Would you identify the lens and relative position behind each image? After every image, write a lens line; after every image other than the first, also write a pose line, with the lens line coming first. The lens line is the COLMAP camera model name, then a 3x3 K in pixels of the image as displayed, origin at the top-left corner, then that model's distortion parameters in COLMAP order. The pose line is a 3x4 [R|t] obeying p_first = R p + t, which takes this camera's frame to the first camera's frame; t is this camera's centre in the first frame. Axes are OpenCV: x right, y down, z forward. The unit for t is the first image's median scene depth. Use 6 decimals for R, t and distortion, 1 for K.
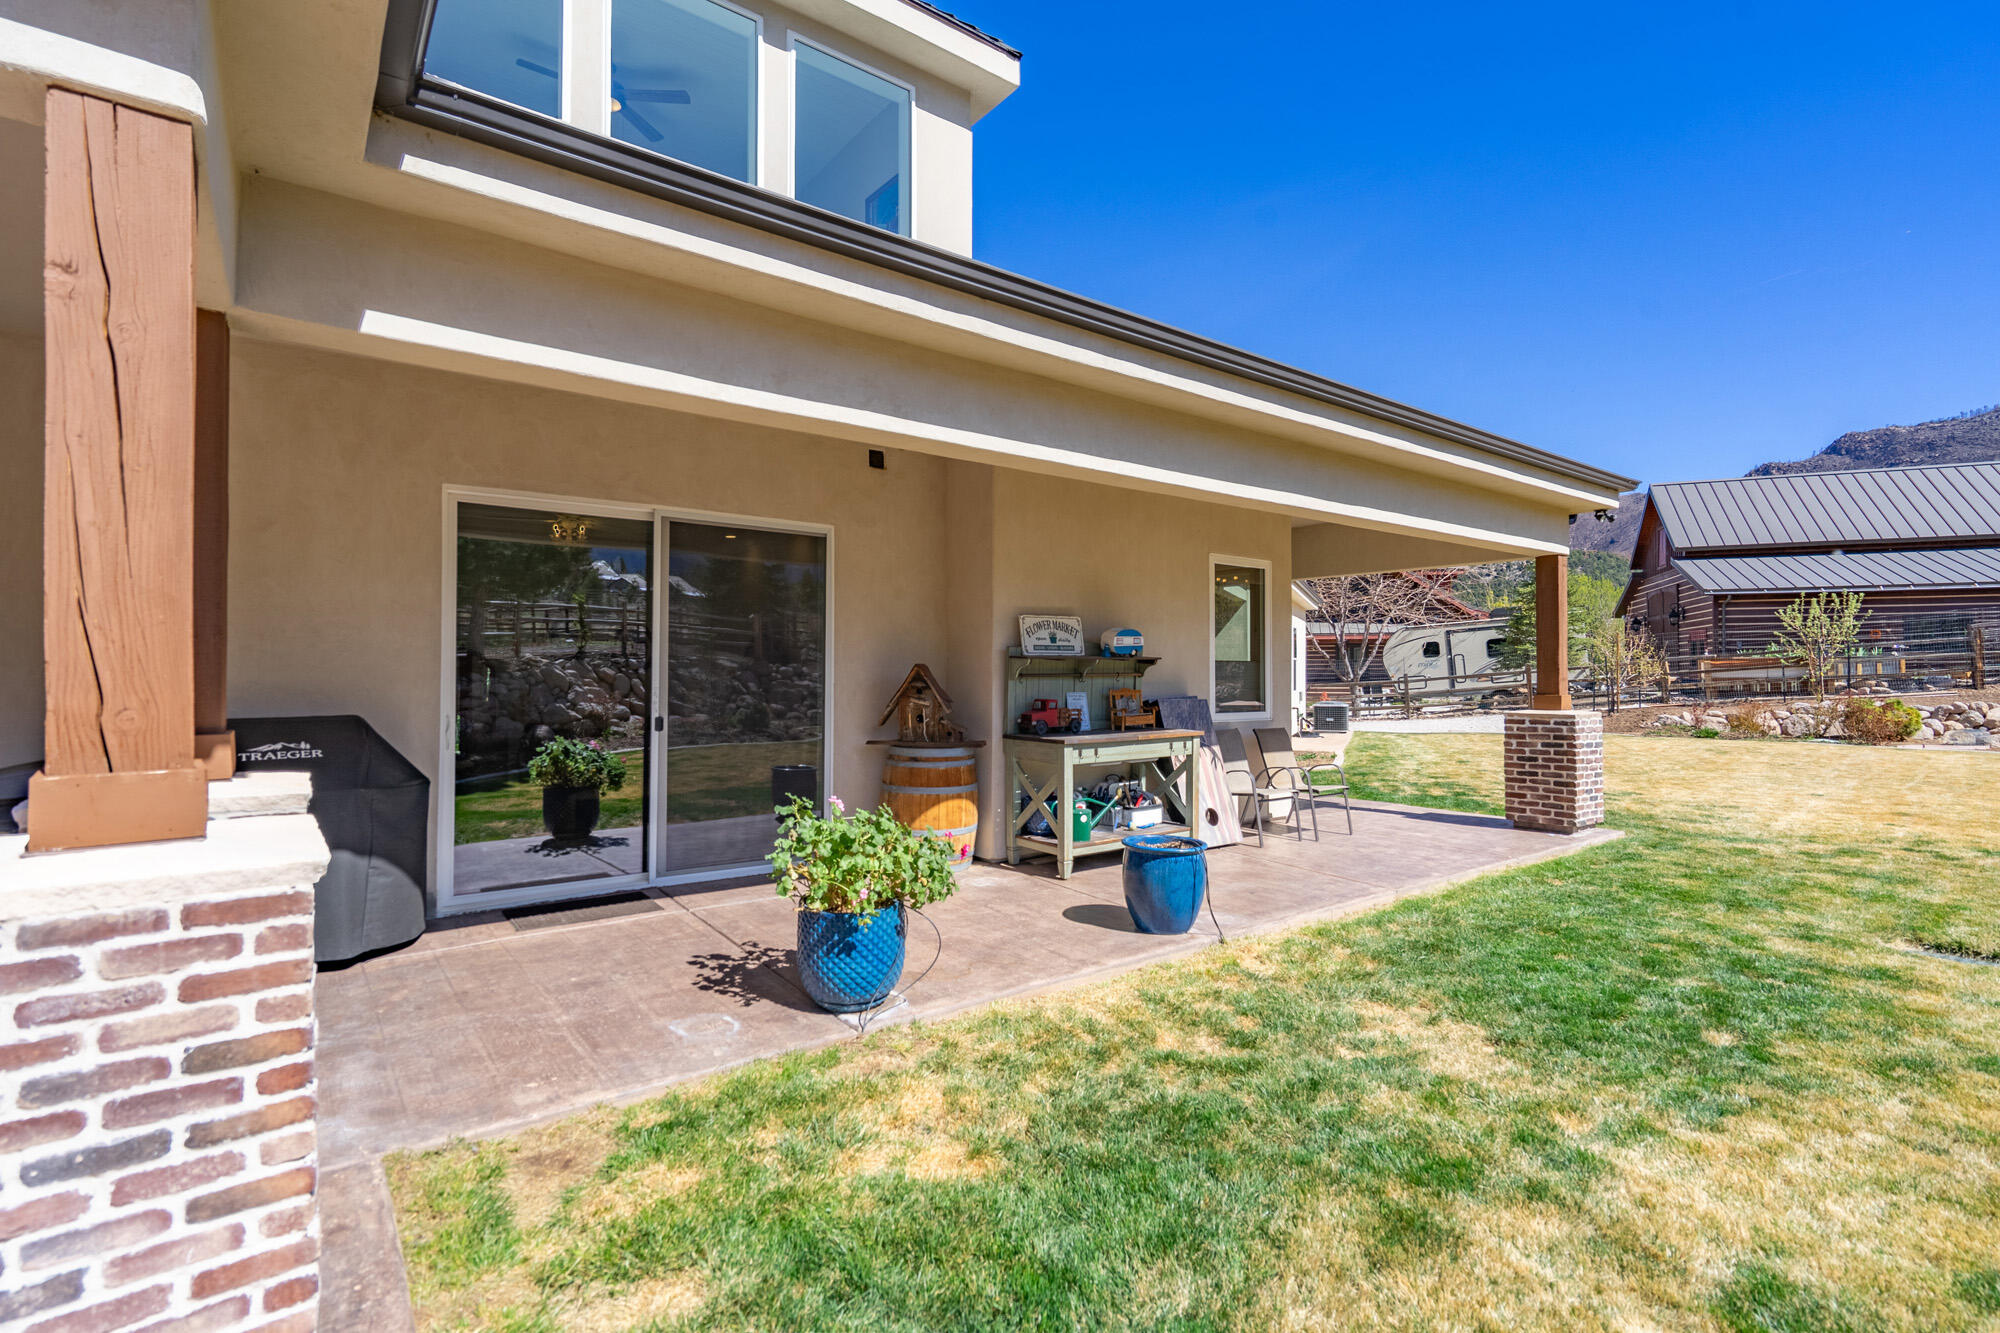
lens RADIAL K [[928.5, 0, 1000.0], [0, 928.5, 666.5], [0, 0, 1]] dist [0.001455, 0.000266]
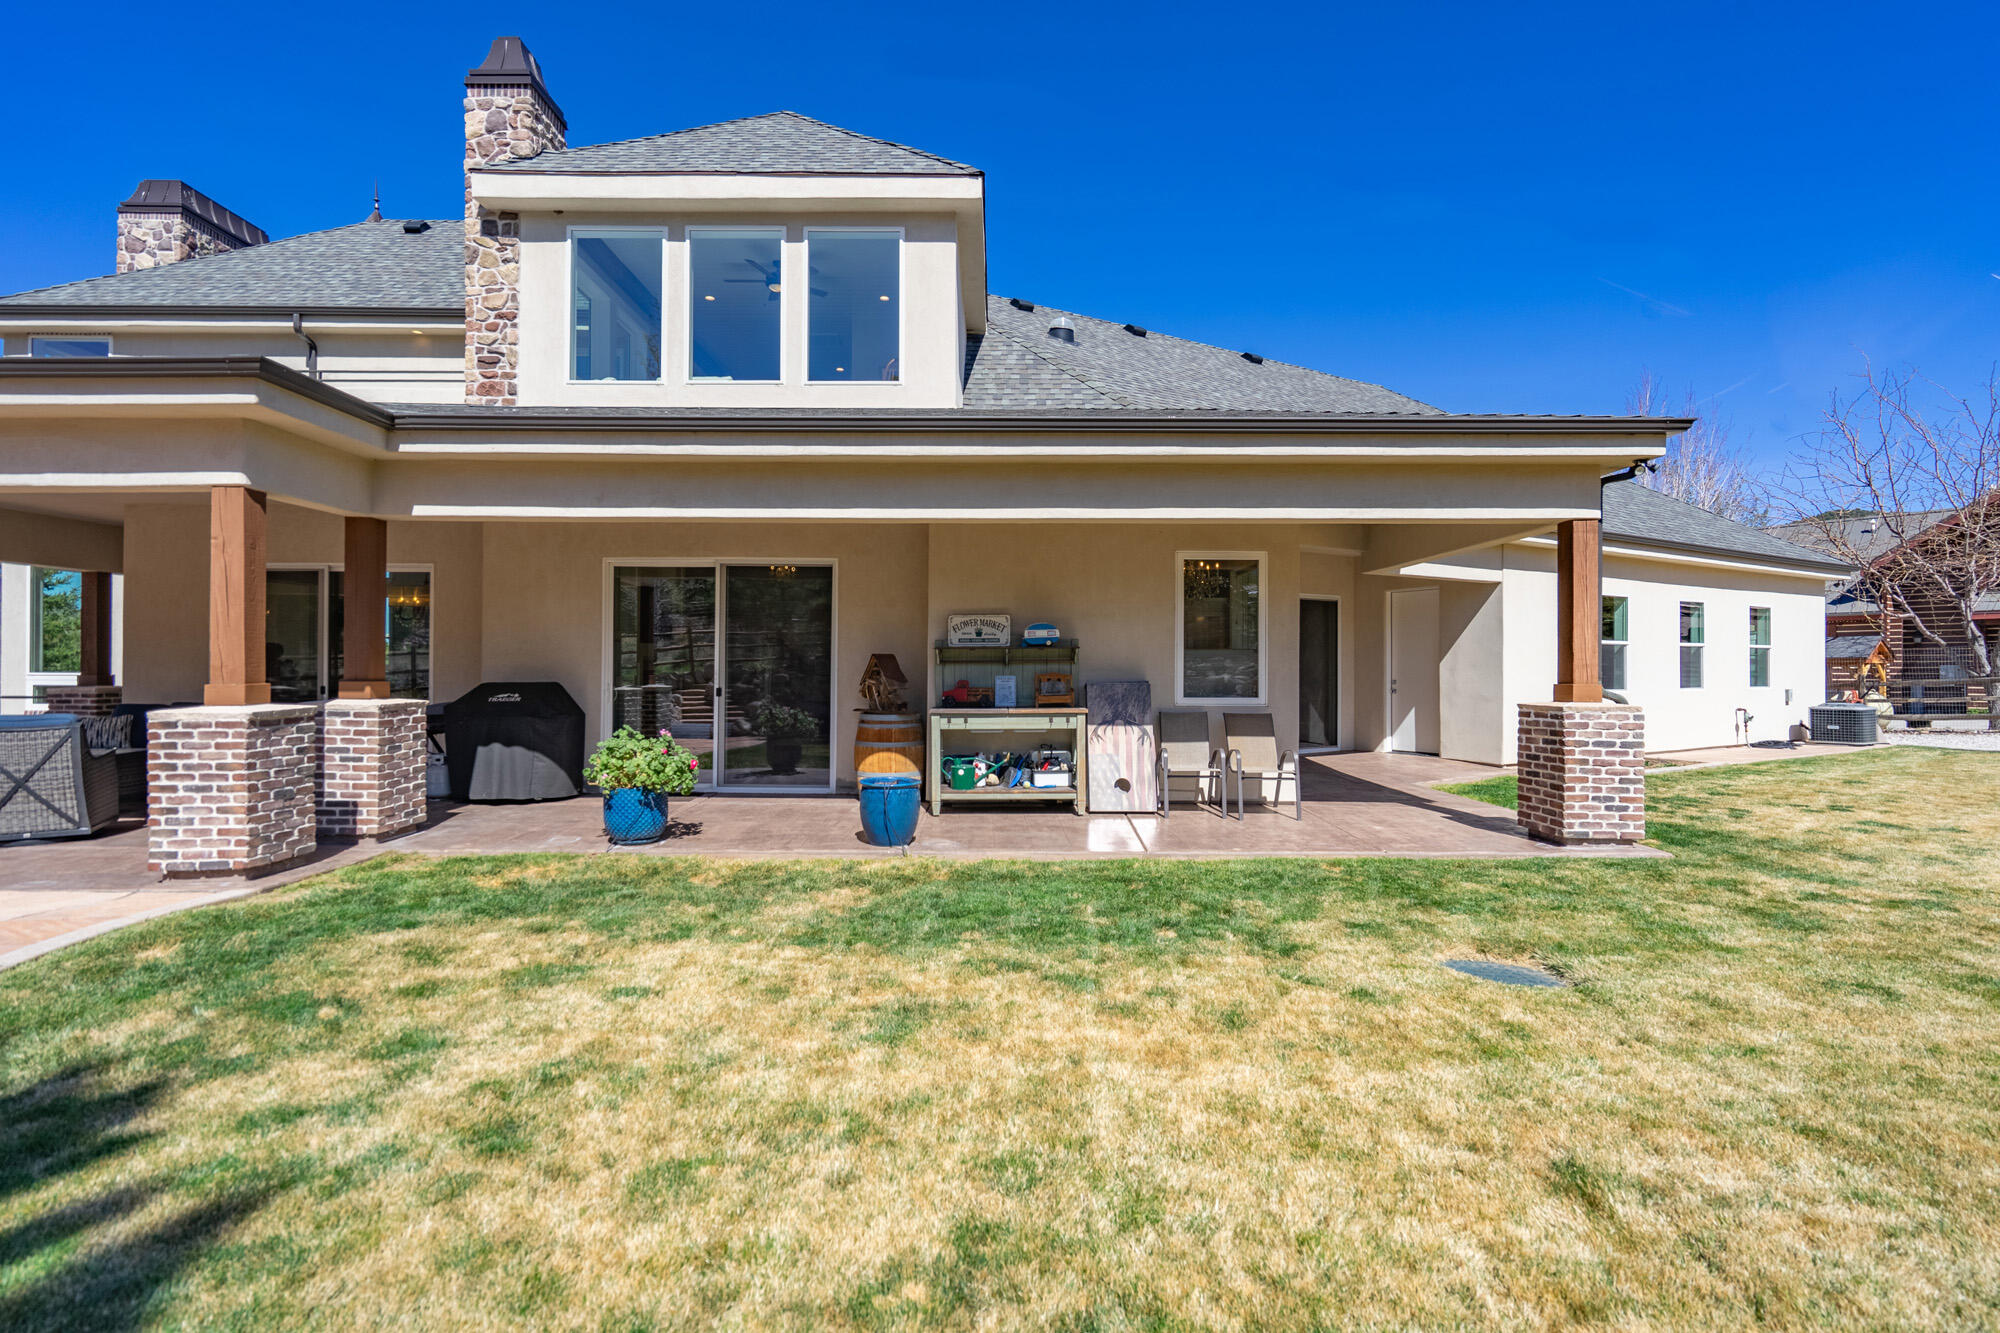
lens RADIAL K [[936.4, 0, 1000.0], [0, 936.4, 666.5], [0, 0, 1]] dist [0.003270, 0.000891]
pose [[0.798638, -0.001012, -0.601811, 0.920555], [0.003263, 0.999991, 0.002648, 0.013321], [0.601803, -0.004079, 0.798634, -0.009511]]
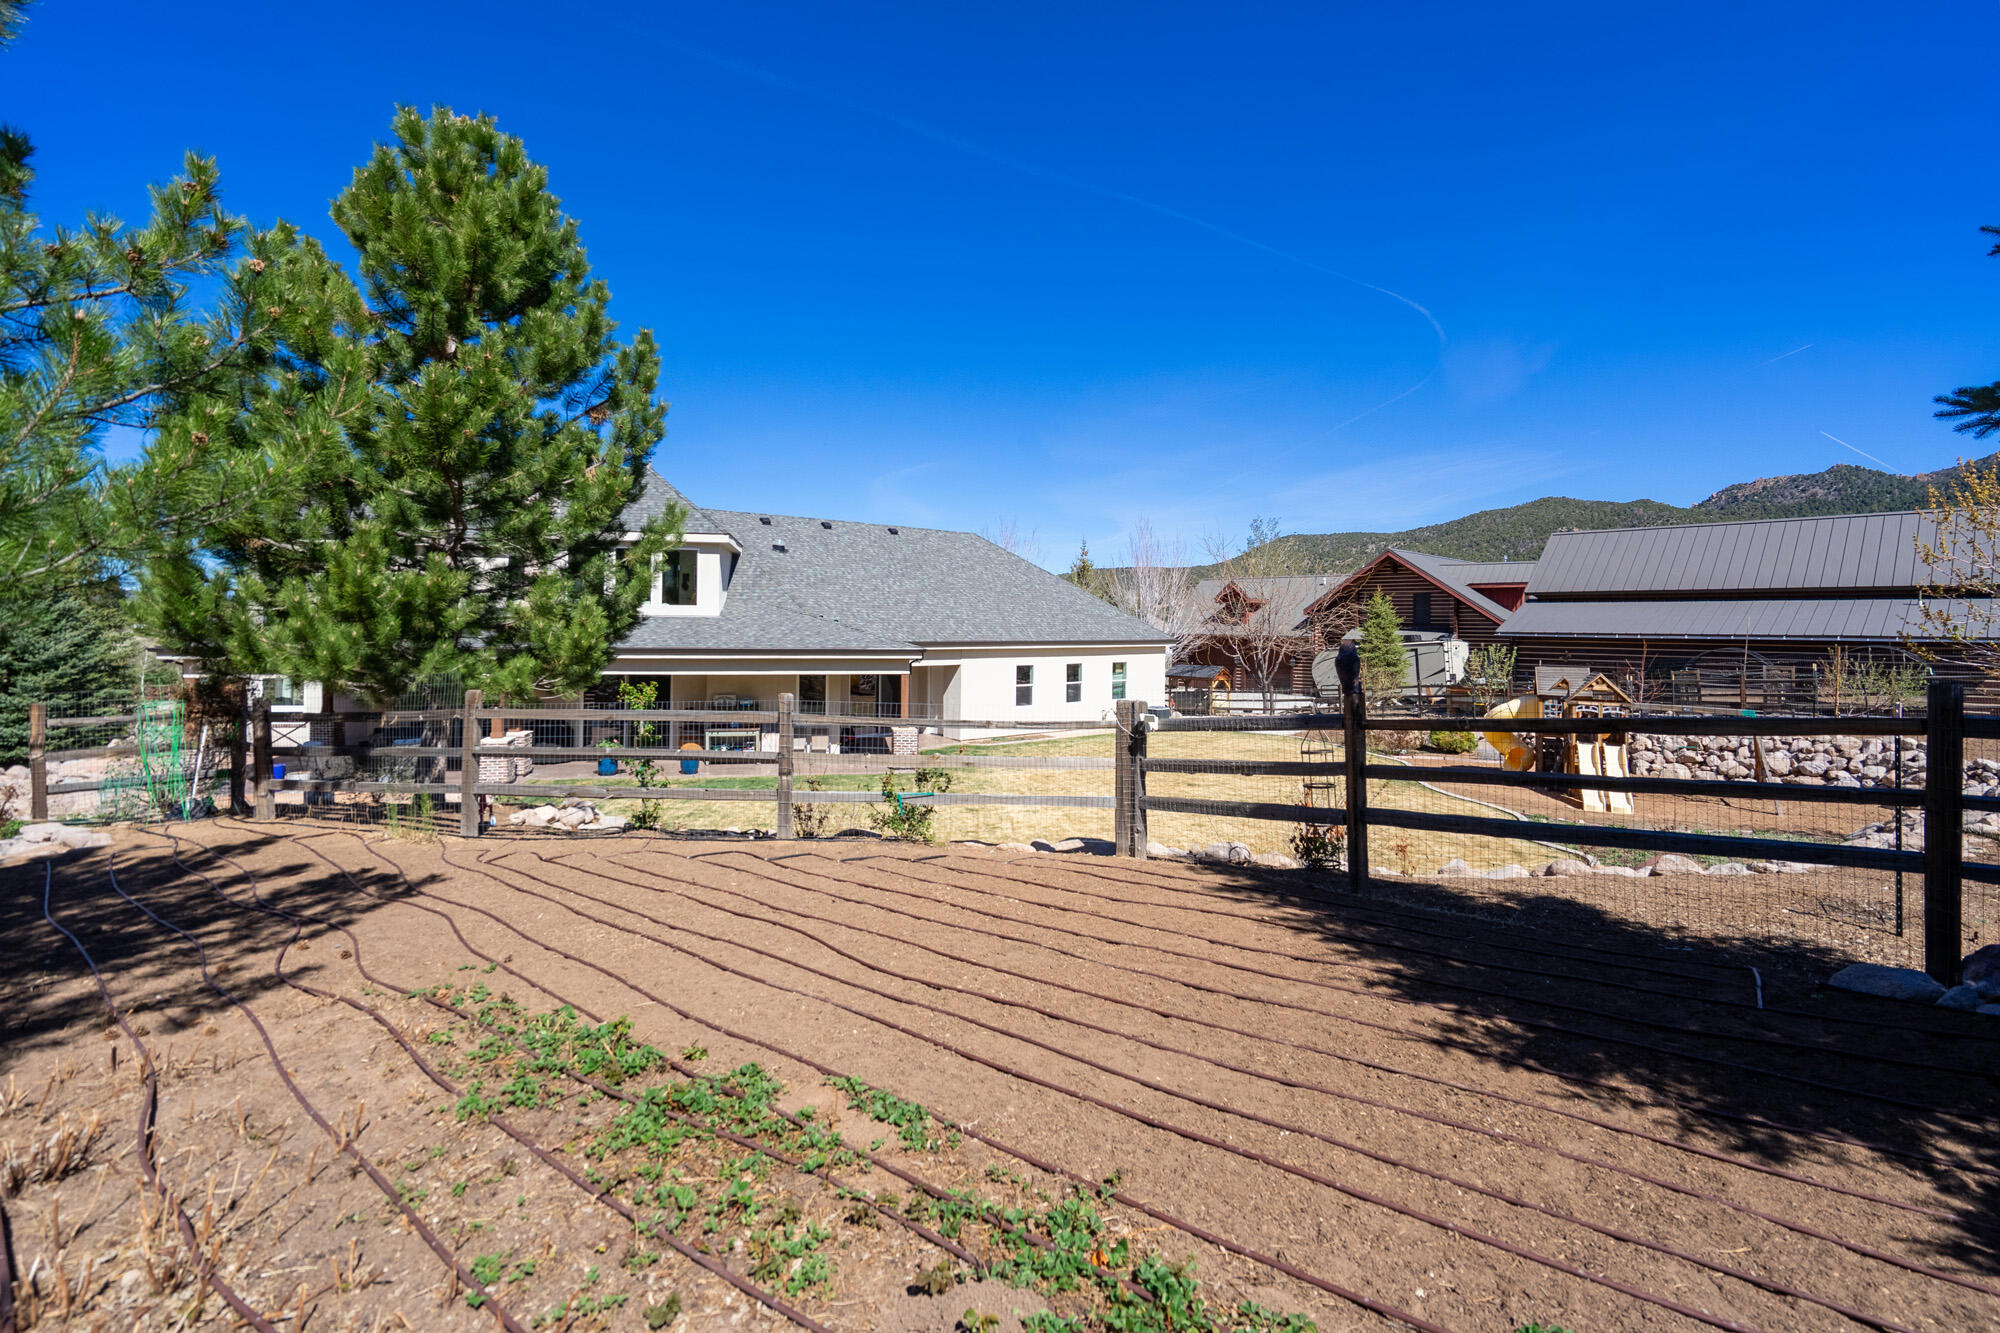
lens RADIAL K [[905.9, 0, 1020.1], [0, 905.9, 658.0], [0, 0, 1]] dist [0.000198, 0.000494]
pose [[0.896757, 0.024730, -0.441832, 2.893140], [-0.004956, 0.998936, 0.045852, -0.400552], [0.442496, -0.038928, 0.895925, -1.815626]]
